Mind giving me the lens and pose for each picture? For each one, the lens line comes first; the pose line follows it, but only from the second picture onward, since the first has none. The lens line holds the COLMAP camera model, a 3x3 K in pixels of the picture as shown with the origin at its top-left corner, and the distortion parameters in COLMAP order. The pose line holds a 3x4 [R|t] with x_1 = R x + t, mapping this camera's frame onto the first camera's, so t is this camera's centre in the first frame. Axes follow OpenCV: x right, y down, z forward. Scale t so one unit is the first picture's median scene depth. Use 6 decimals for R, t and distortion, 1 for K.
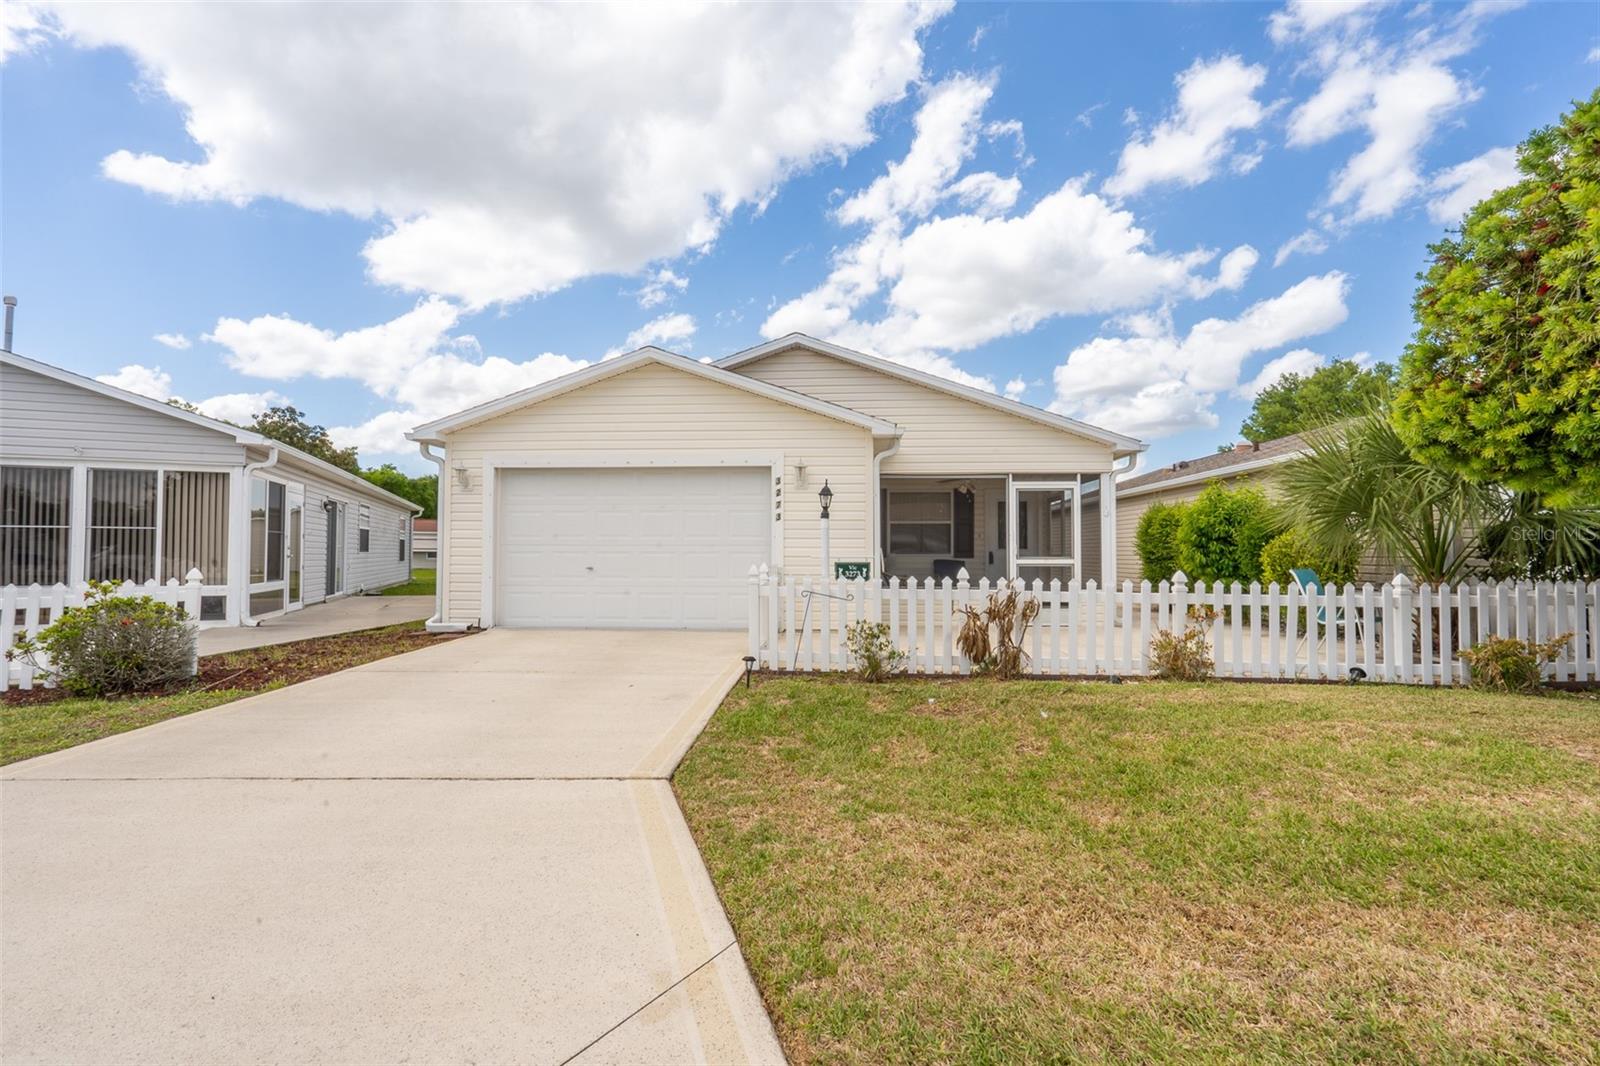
lens RADIAL K [[718.0, 0, 779.6], [0, 718.0, 528.6], [0, 0, 1]] dist [0.004041, 0.000508]
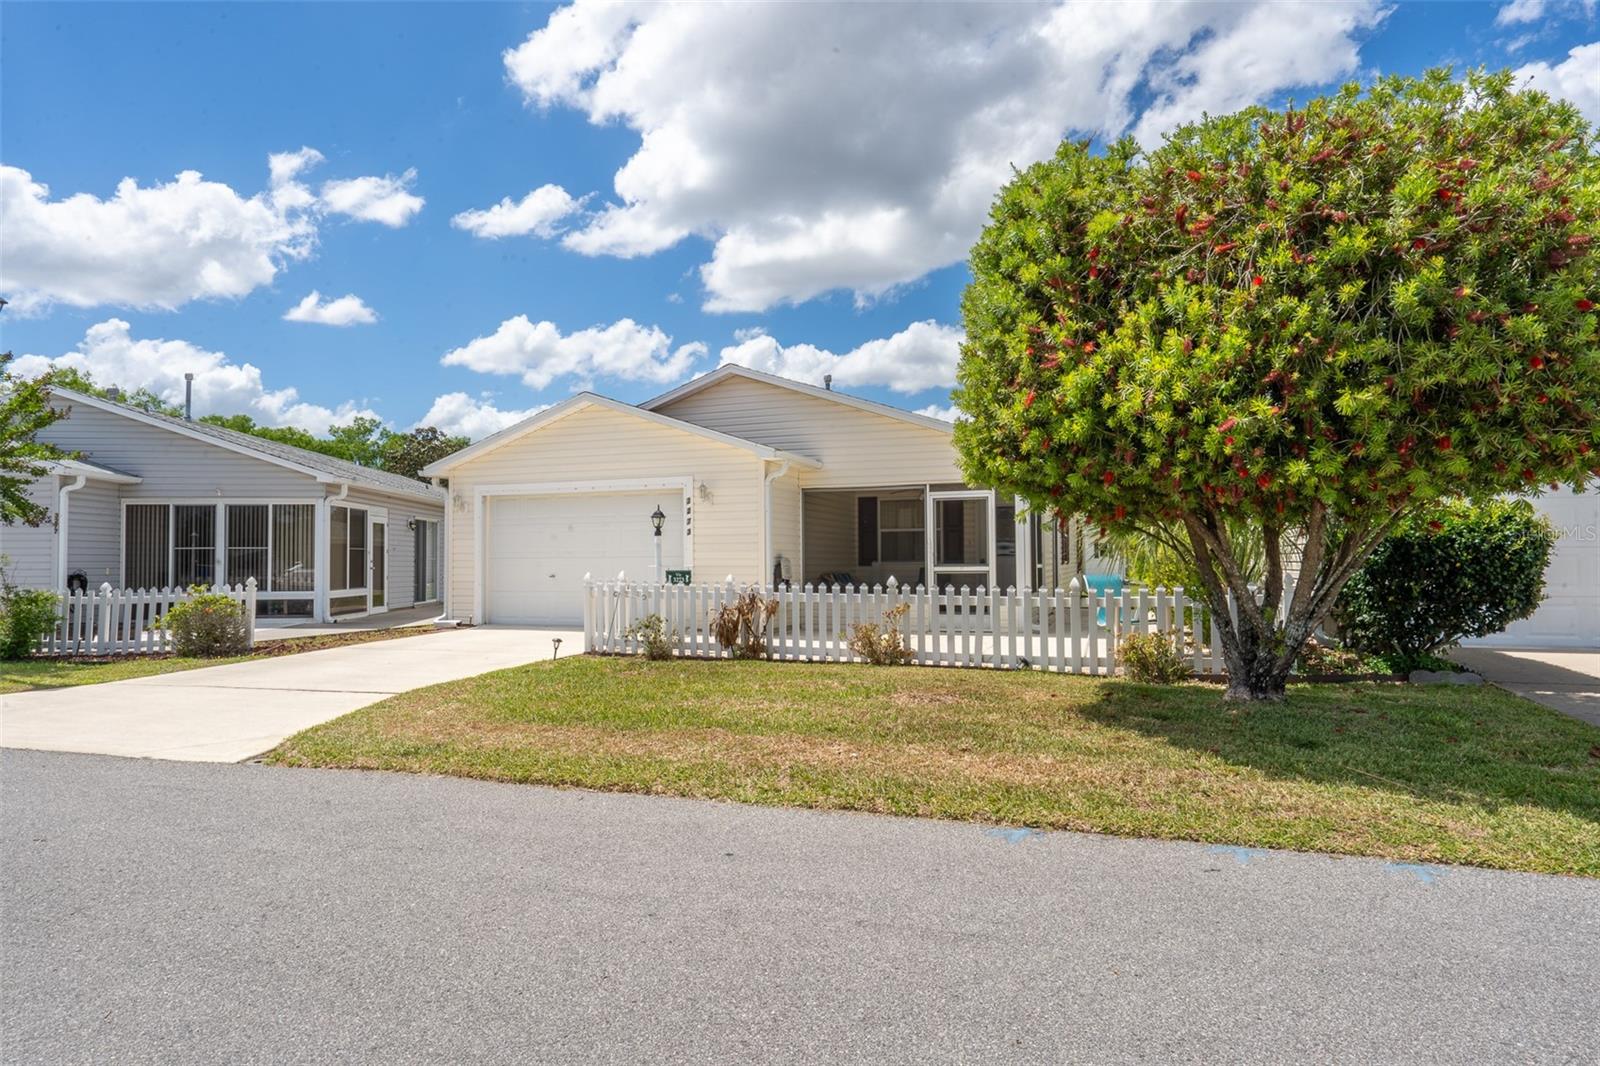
lens RADIAL K [[880.6, 0, 800.0], [0, 880.6, 533.0], [0, 0, 1]] dist [0.014902, -0.000121]
pose [[0.961267, -0.017712, -0.275050, 0.507849], [0.017909, 0.999838, -0.001794, -0.007689], [0.275037, -0.003201, 0.961428, -0.288485]]
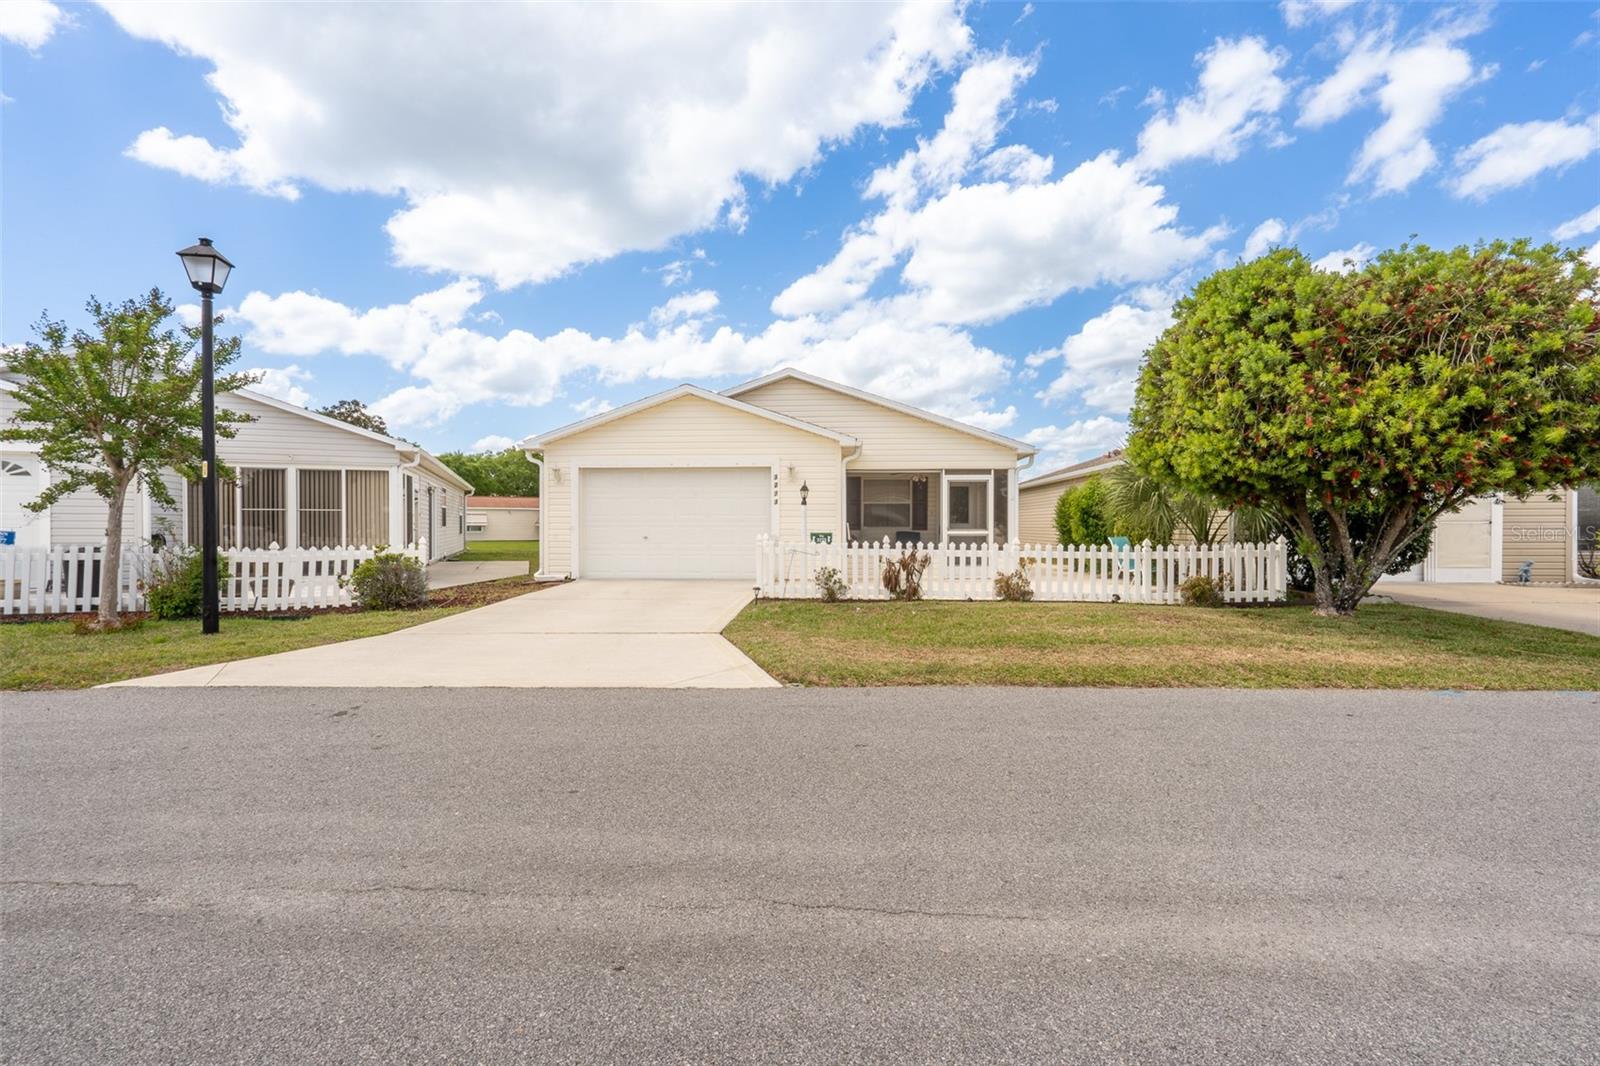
lens RADIAL K [[701.9, 0, 800.0], [0, 701.9, 533.0], [0, 0, 1]] dist [-0.002013, -0.000361]
pose [[0.999995, -0.001630, -0.002664, 0.045718], [0.001743, 0.999078, 0.042888, -0.012707], [0.002591, -0.042892, 0.999076, -0.384684]]
